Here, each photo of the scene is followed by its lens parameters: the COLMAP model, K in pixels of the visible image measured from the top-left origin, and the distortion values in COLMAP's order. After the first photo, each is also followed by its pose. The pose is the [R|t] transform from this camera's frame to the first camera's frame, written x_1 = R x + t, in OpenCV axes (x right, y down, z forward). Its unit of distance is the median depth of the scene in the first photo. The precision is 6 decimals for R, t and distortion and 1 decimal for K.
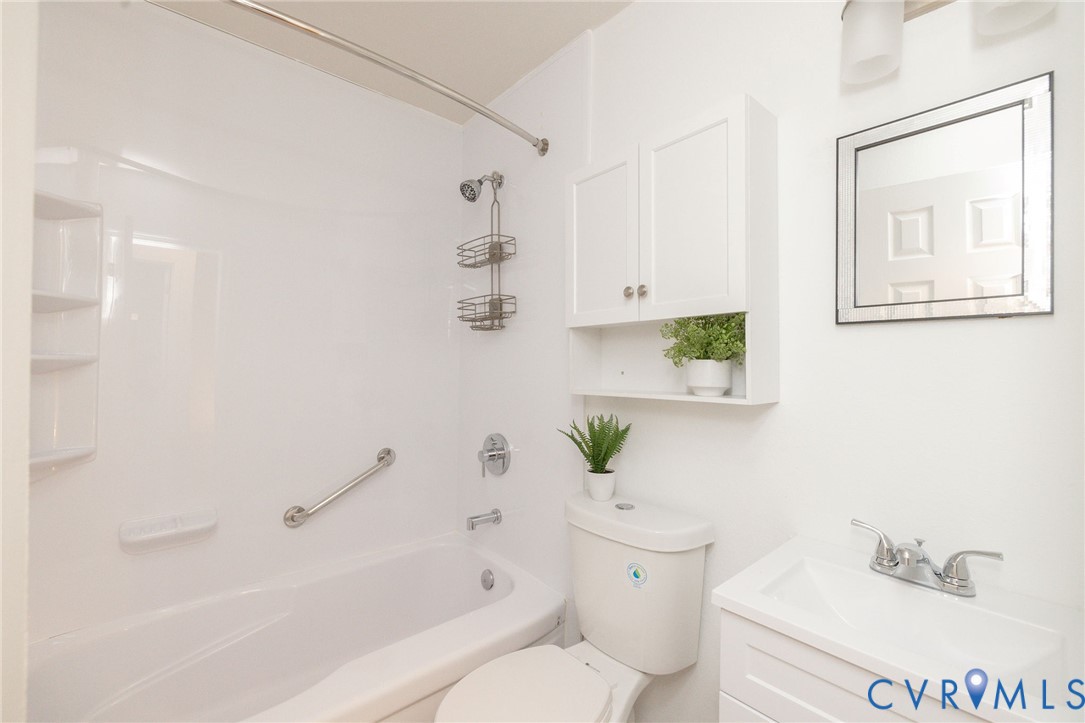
lens RADIAL K [[446.6, 0, 526.9], [0, 446.6, 361.8], [0, 0, 1]] dist [-0.002058, -0.000258]
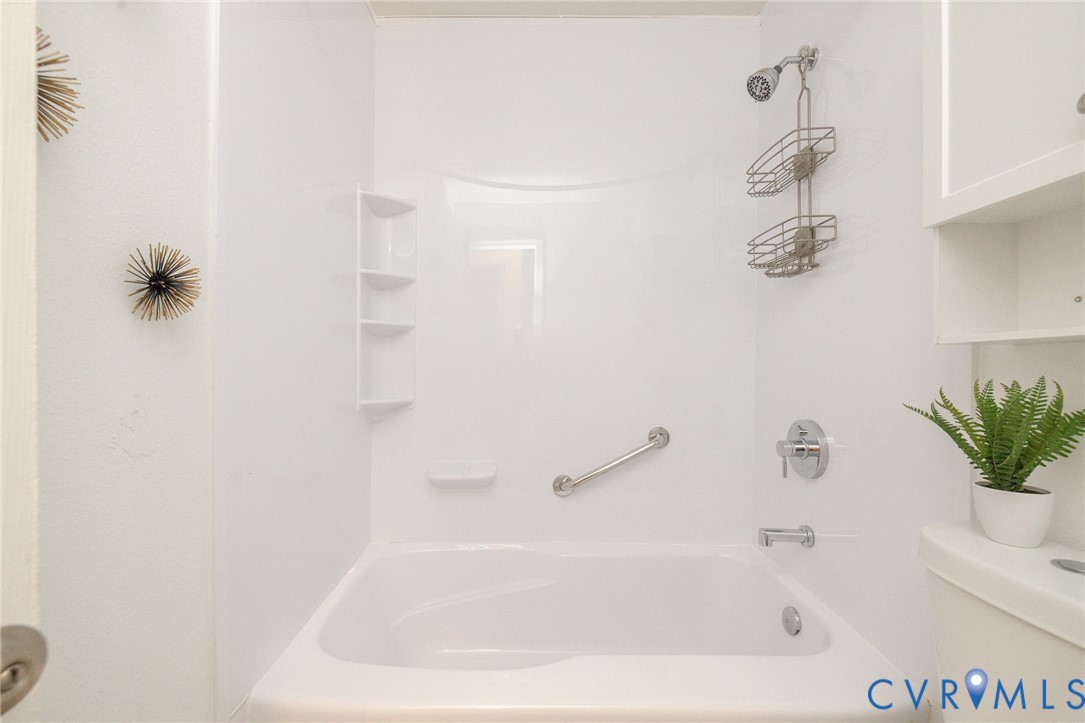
lens RADIAL K [[446.6, 0, 533.1], [0, 446.6, 367.9], [0, 0, 1]] dist [-0.002058, -0.000258]
pose [[0.769605, -0.000719, -0.638520, 0.050883], [0.009411, 0.999904, 0.010218, 0.070336], [0.638451, -0.013873, 0.769537, 0.188207]]
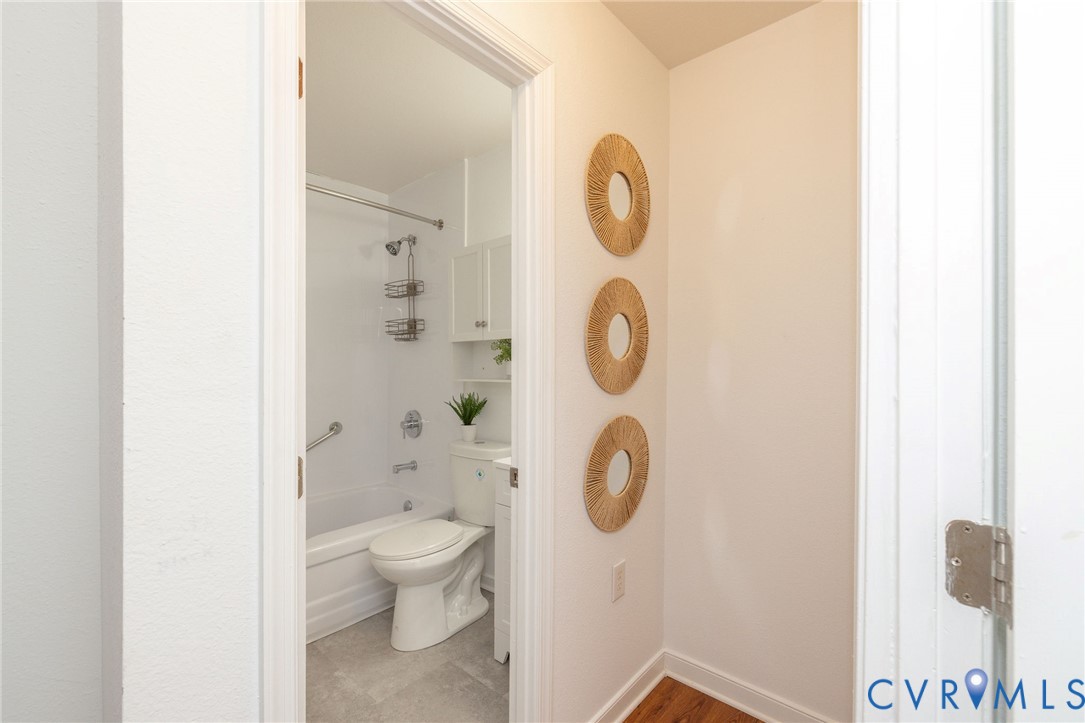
lens RADIAL K [[446.6, 0, 544.6], [0, 446.6, 368.1], [0, 0, 1]] dist [-0.002058, -0.000258]
pose [[0.987631, -0.008545, 0.156563, 0.138398], [0.006127, 0.999854, 0.015925, -0.001720], [-0.156677, -0.014768, 0.987540, -0.565095]]
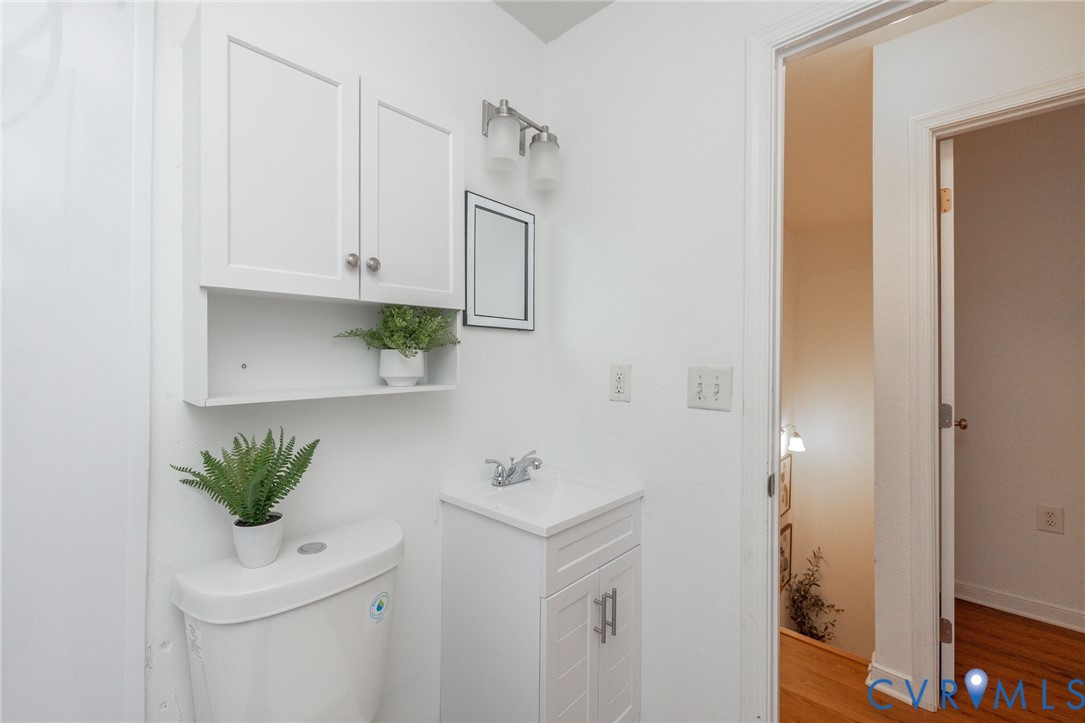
lens RADIAL K [[446.6, 0, 542.3], [0, 446.6, 354.3], [0, 0, 1]] dist [-0.002058, -0.000258]
pose [[-0.113152, -0.007497, 0.993549, -0.382641], [-0.023864, 0.999704, 0.004826, -0.004383], [-0.993291, -0.023164, -0.113298, 0.499032]]
